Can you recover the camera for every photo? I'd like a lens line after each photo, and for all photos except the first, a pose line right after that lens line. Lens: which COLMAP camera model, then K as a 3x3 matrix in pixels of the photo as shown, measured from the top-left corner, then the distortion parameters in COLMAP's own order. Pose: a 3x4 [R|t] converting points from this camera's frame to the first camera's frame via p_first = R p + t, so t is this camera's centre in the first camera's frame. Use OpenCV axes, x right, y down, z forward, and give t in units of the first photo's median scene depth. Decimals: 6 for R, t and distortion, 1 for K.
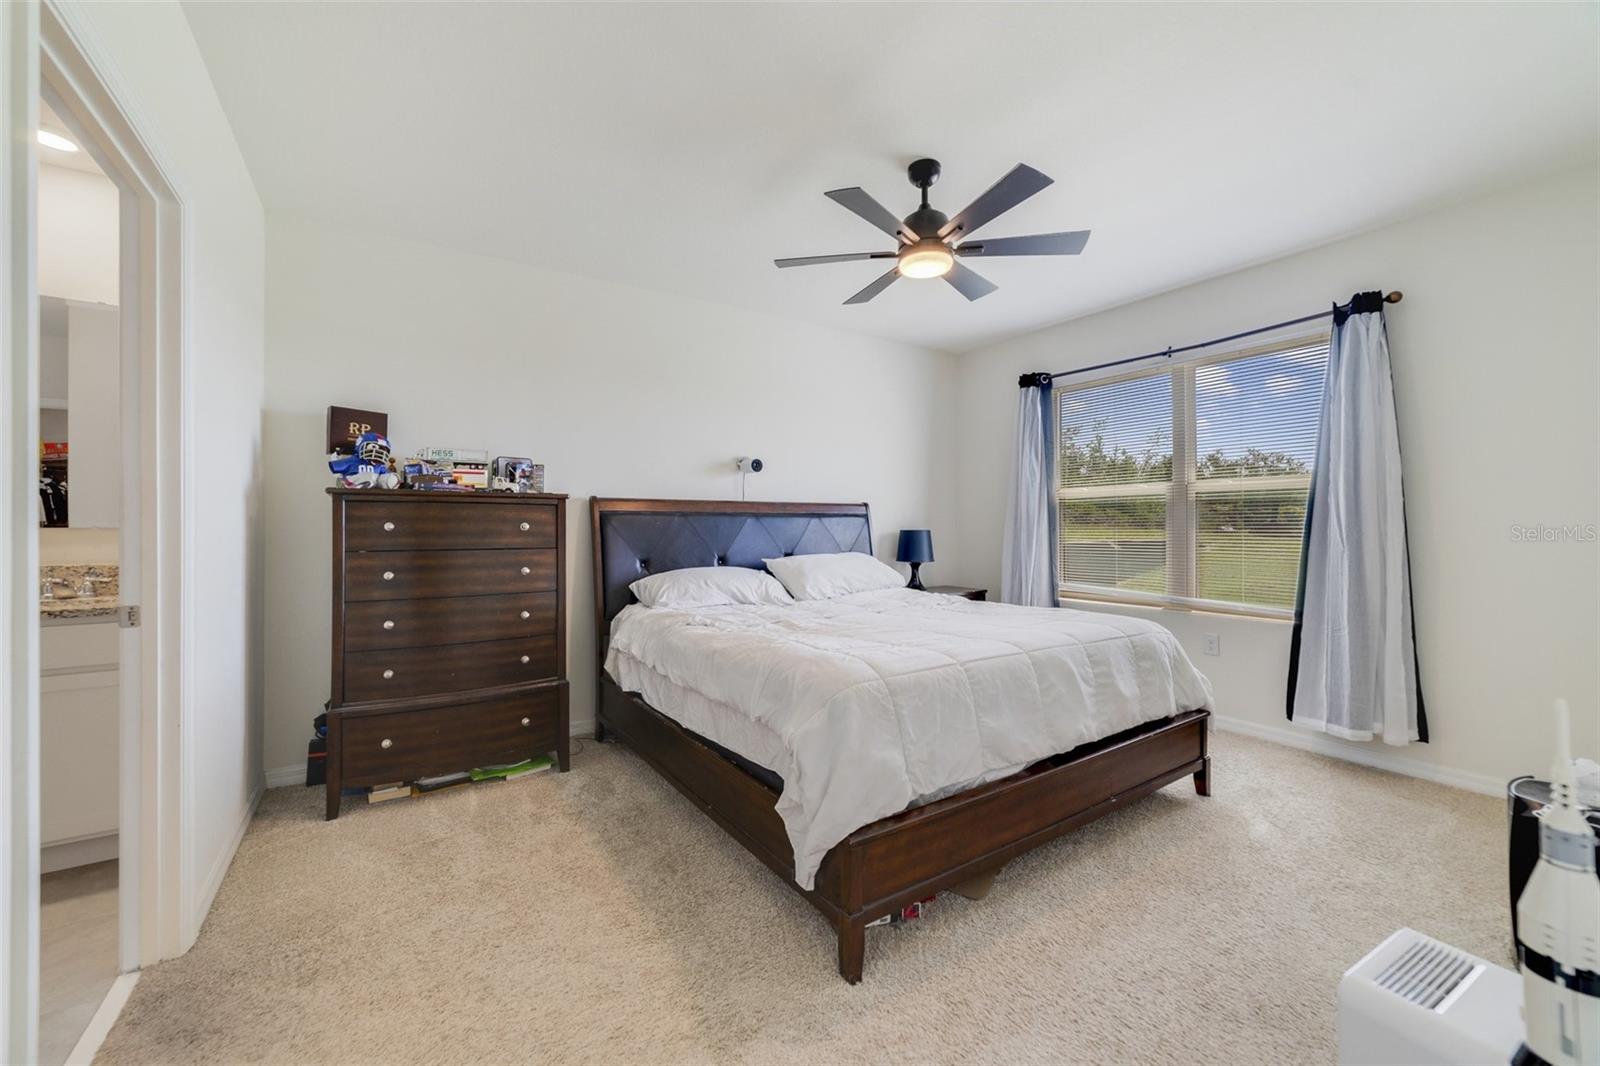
lens RADIAL K [[613.2, 0, 793.5], [0, 613.2, 524.6], [0, 0, 1]] dist [-0.001174, -0.000139]
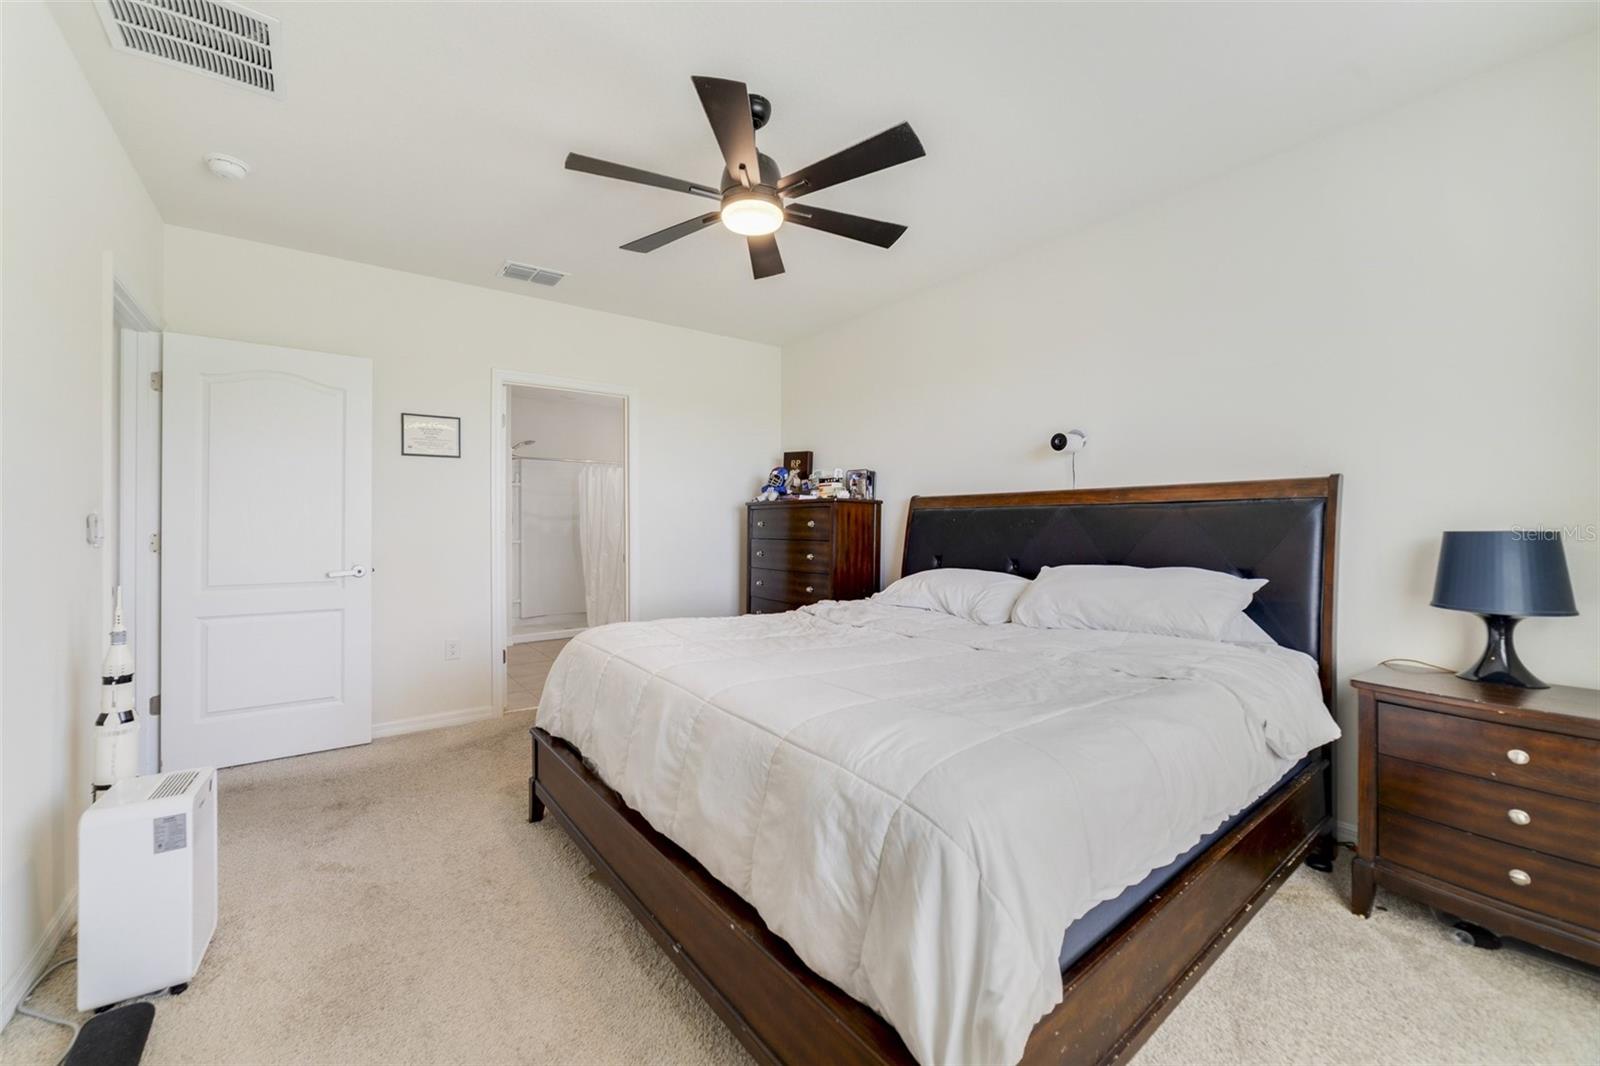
lens RADIAL K [[624.7, 0, 788.3], [0, 624.7, 530.6], [0, 0, 1]] dist [-0.001011, 0.000152]
pose [[0.061420, 0.010663, -0.998055, 0.959224], [0.005157, 0.999926, 0.011000, 0.002228], [0.998099, -0.005823, 0.061360, 0.874961]]
